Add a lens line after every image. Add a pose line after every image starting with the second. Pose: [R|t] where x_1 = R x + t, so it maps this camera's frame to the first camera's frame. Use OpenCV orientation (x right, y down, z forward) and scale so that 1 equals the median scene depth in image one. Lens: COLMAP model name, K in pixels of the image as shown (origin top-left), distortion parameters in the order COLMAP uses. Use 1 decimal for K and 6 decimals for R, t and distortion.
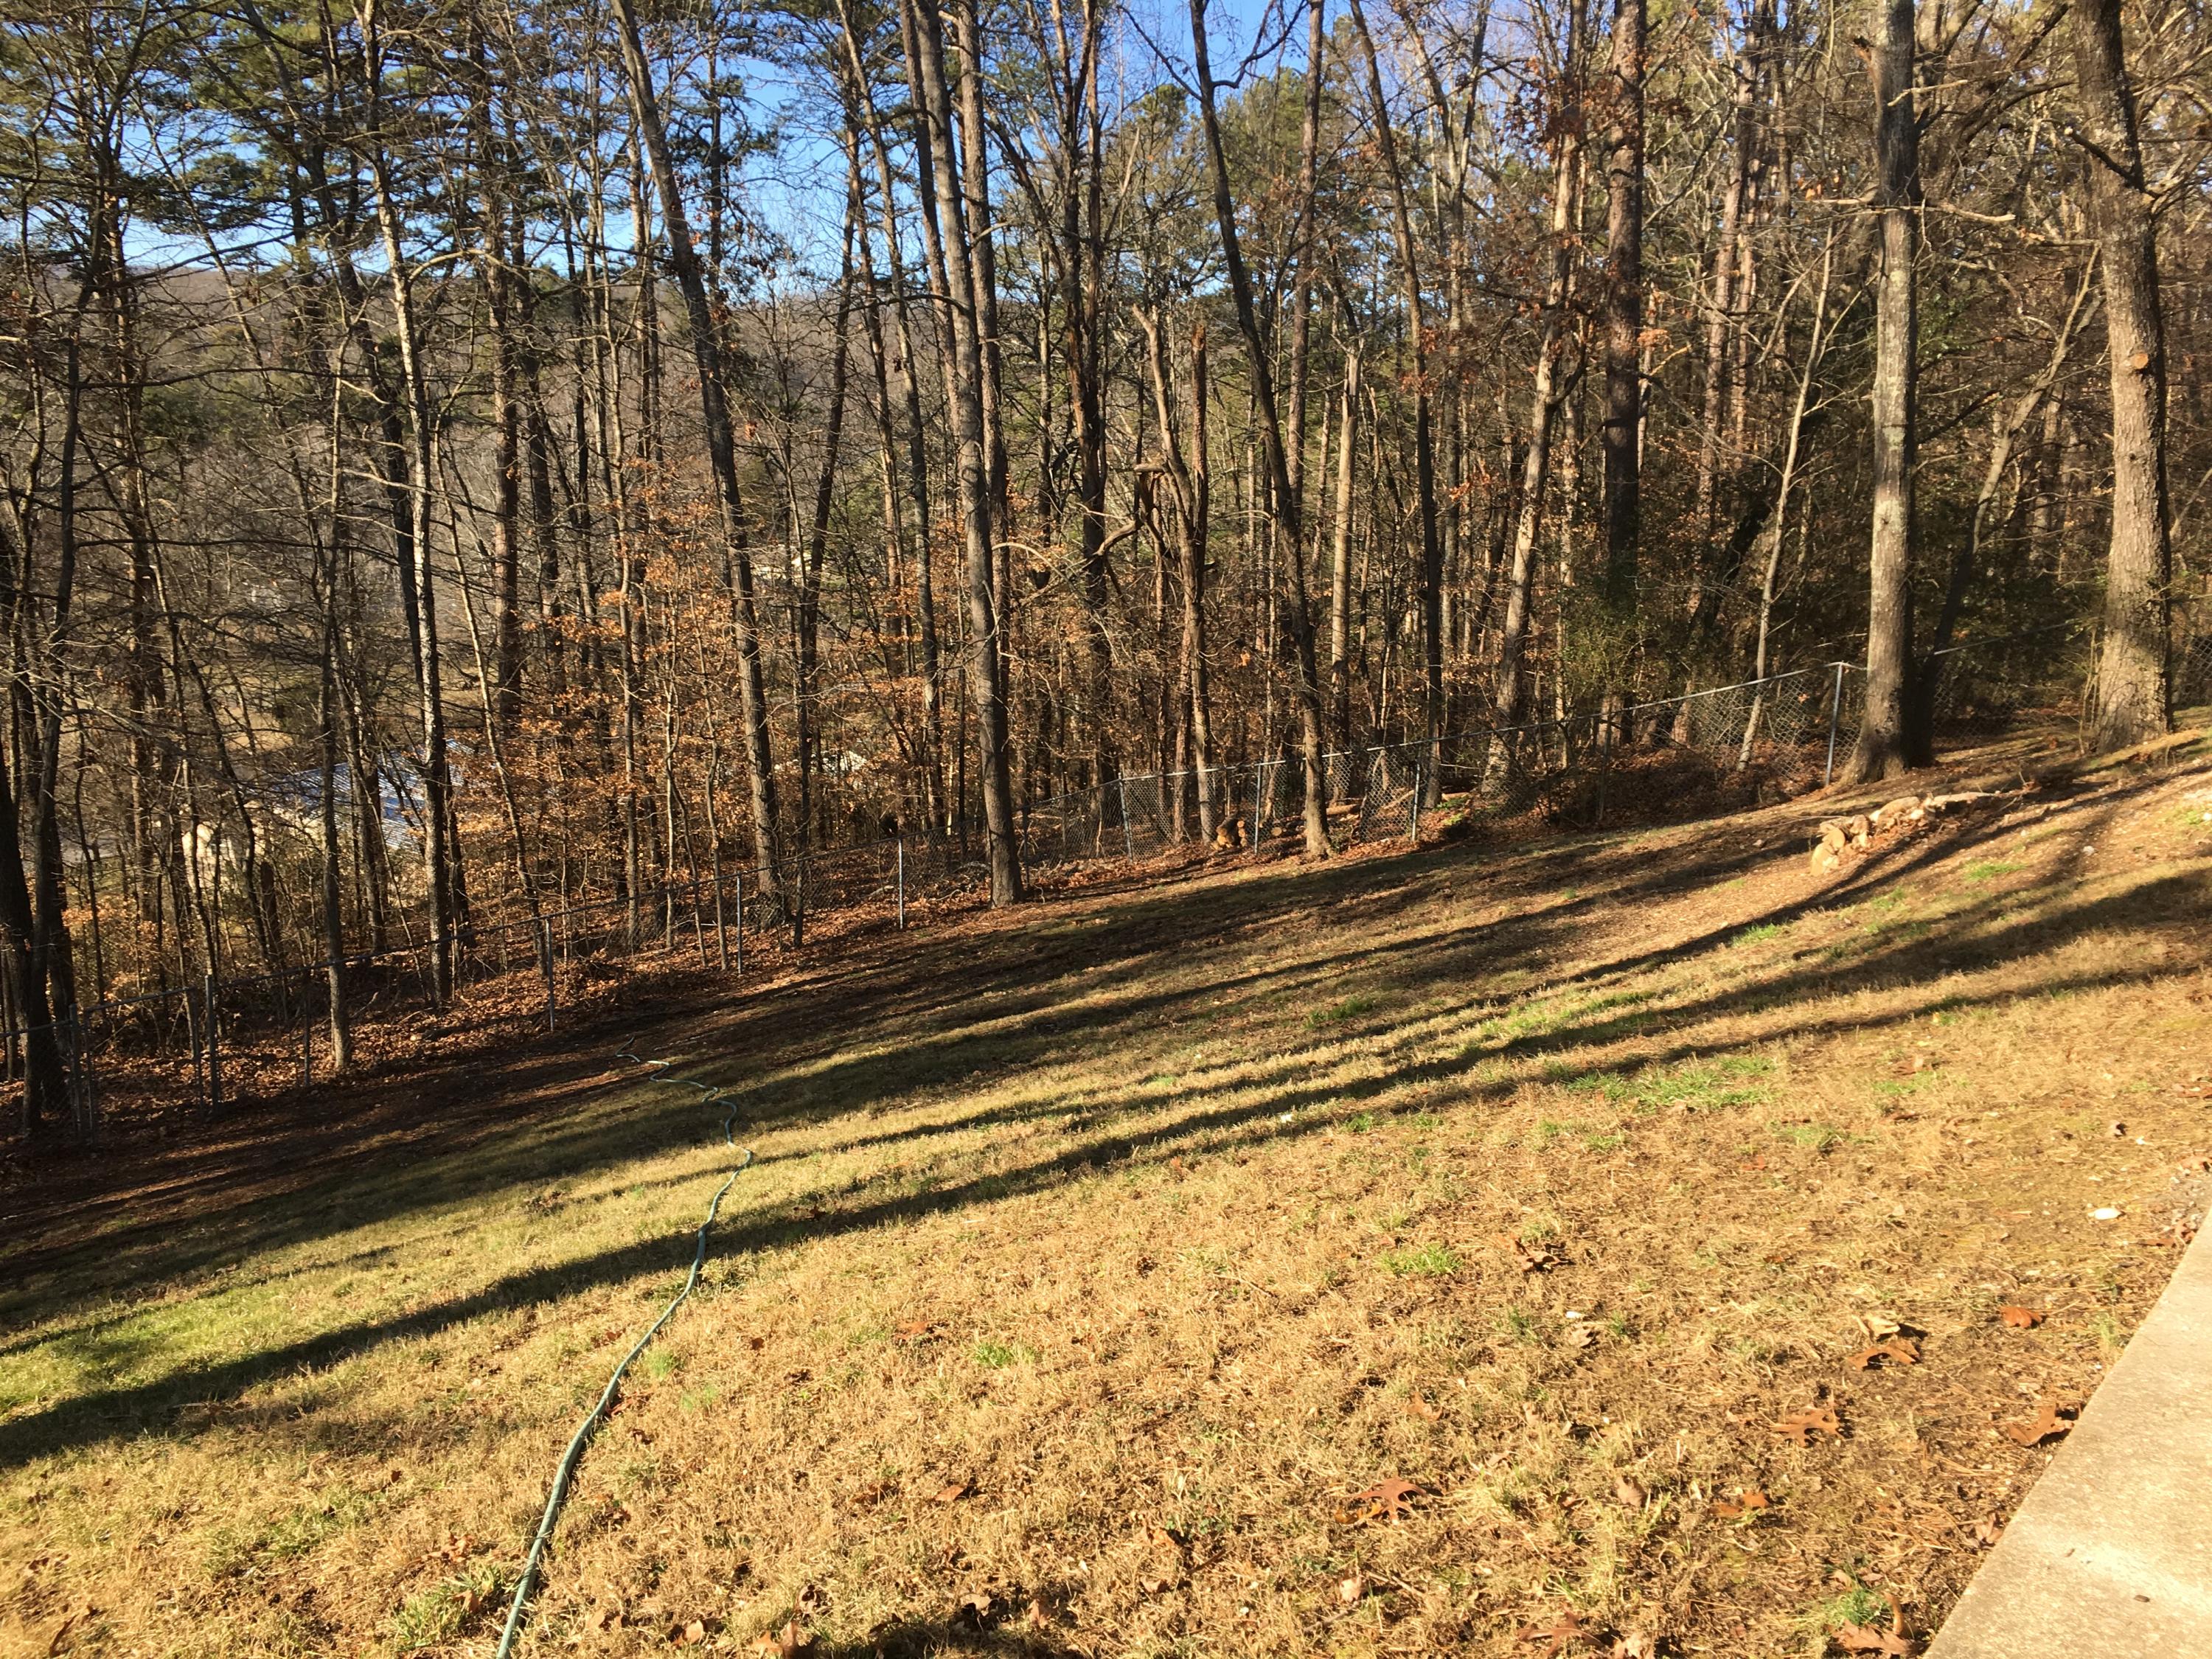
lens RADIAL K [[1861.3, 0, 1097.3], [0, 1861.3, 844.3], [0, 0, 1]] dist [0.085696, -0.093952]
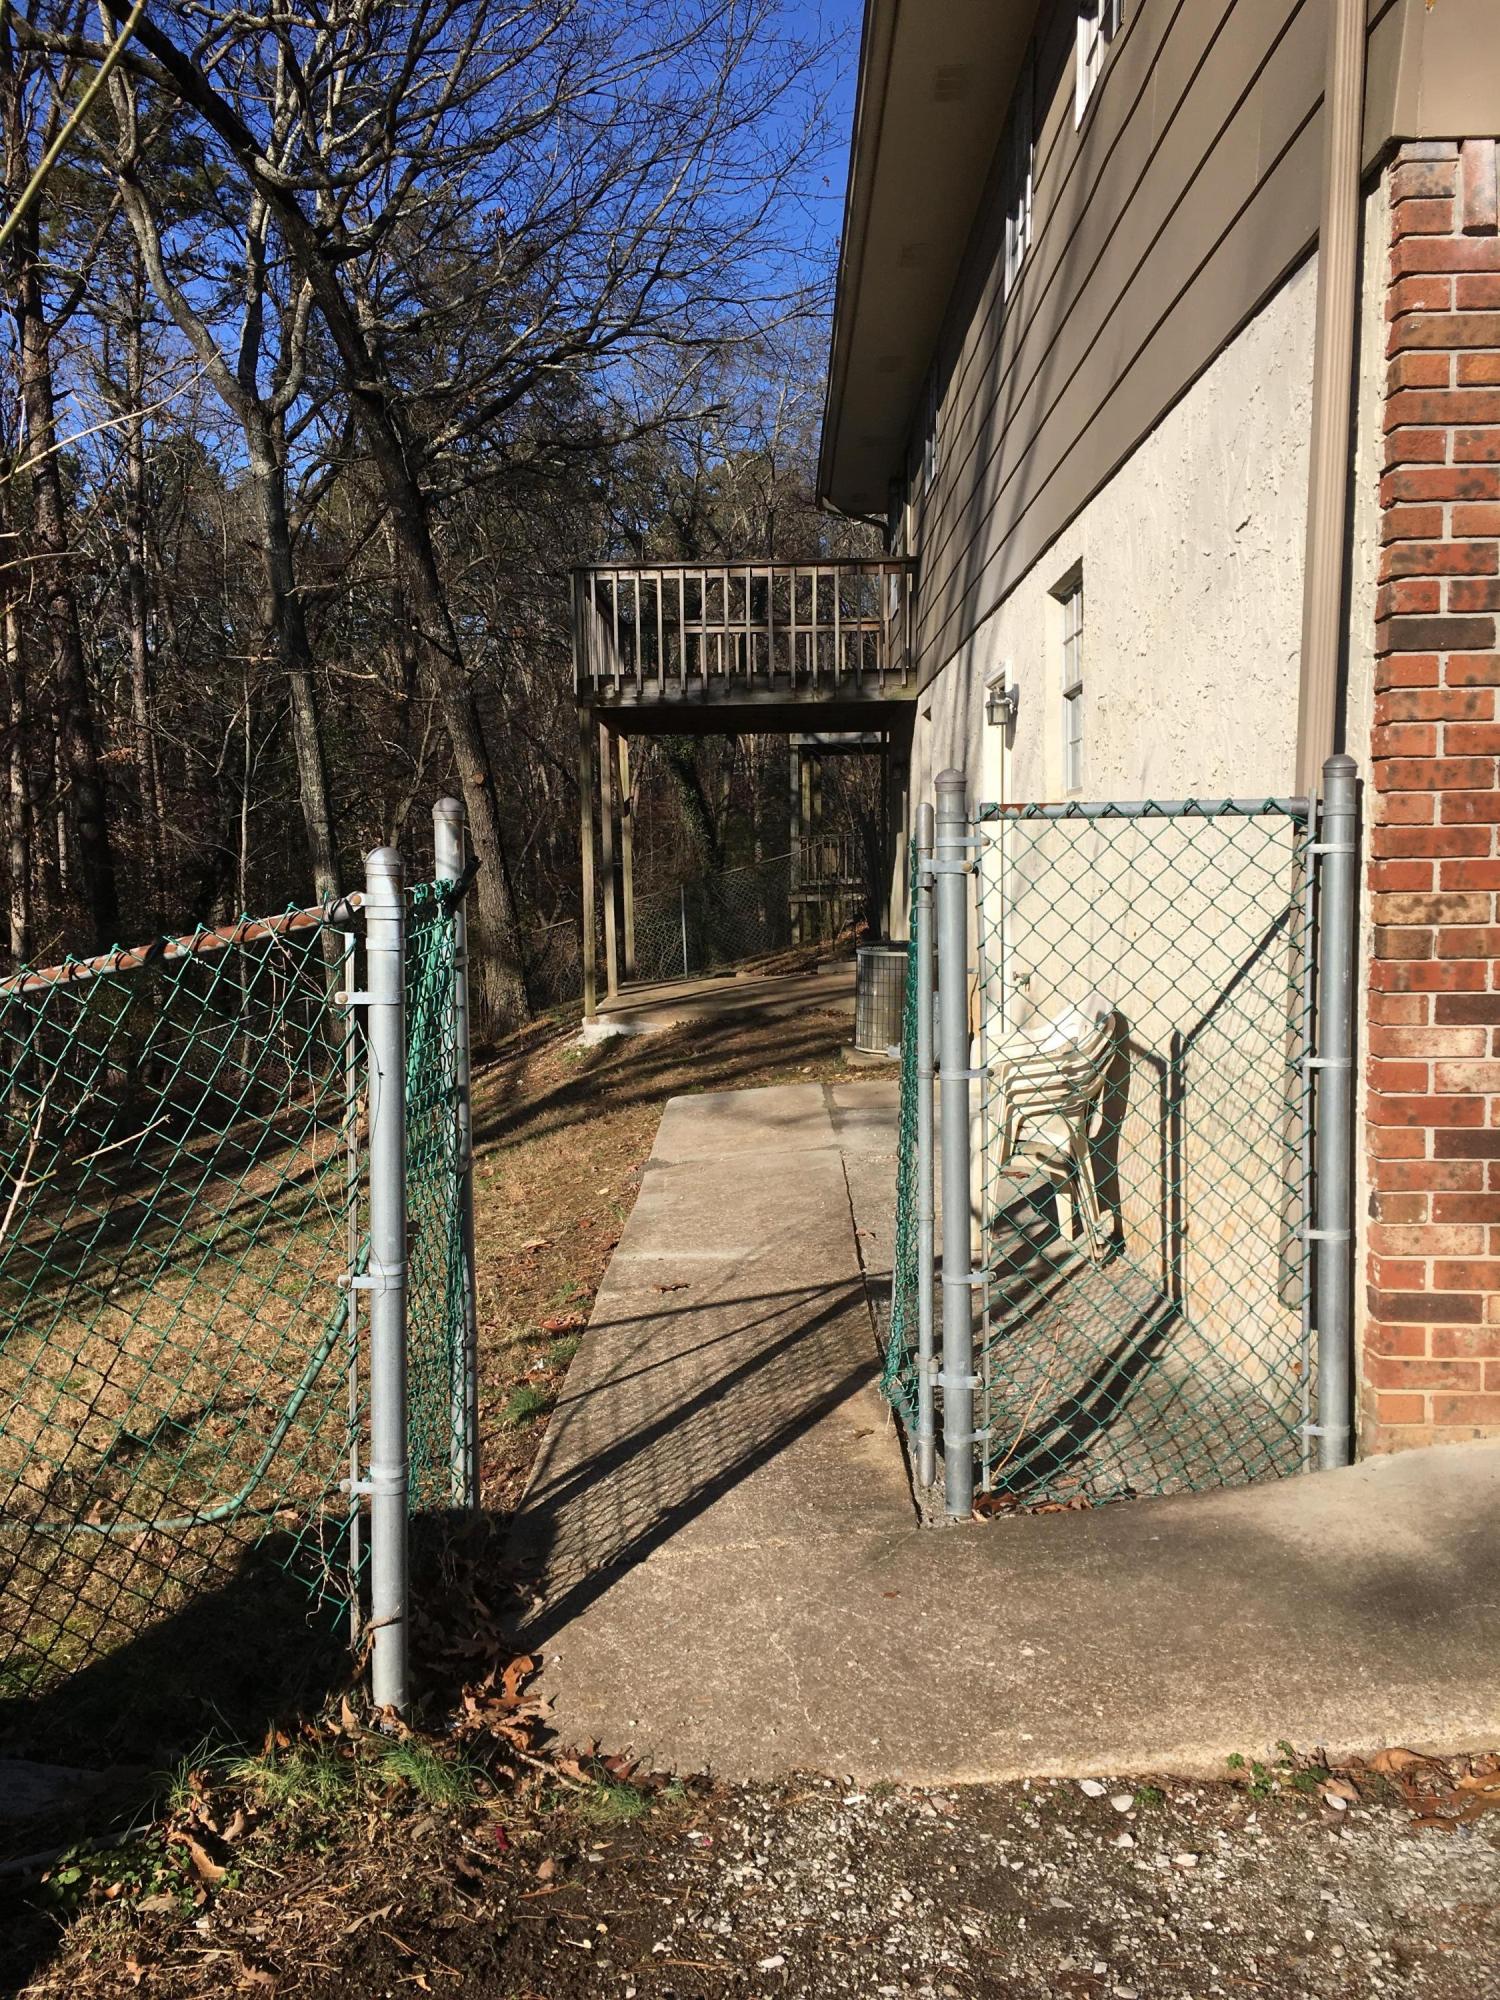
lens RADIAL K [[1682.9, 0, 752.4], [0, 1682.9, 1000.5], [0, 0, 1]] dist [0.085696, -0.093952]
pose [[0.782176, -0.087083, 0.616942, -0.096666], [0.154313, 0.986411, -0.056407, 0.021675], [-0.603646, 0.139322, 0.784984, -0.124564]]
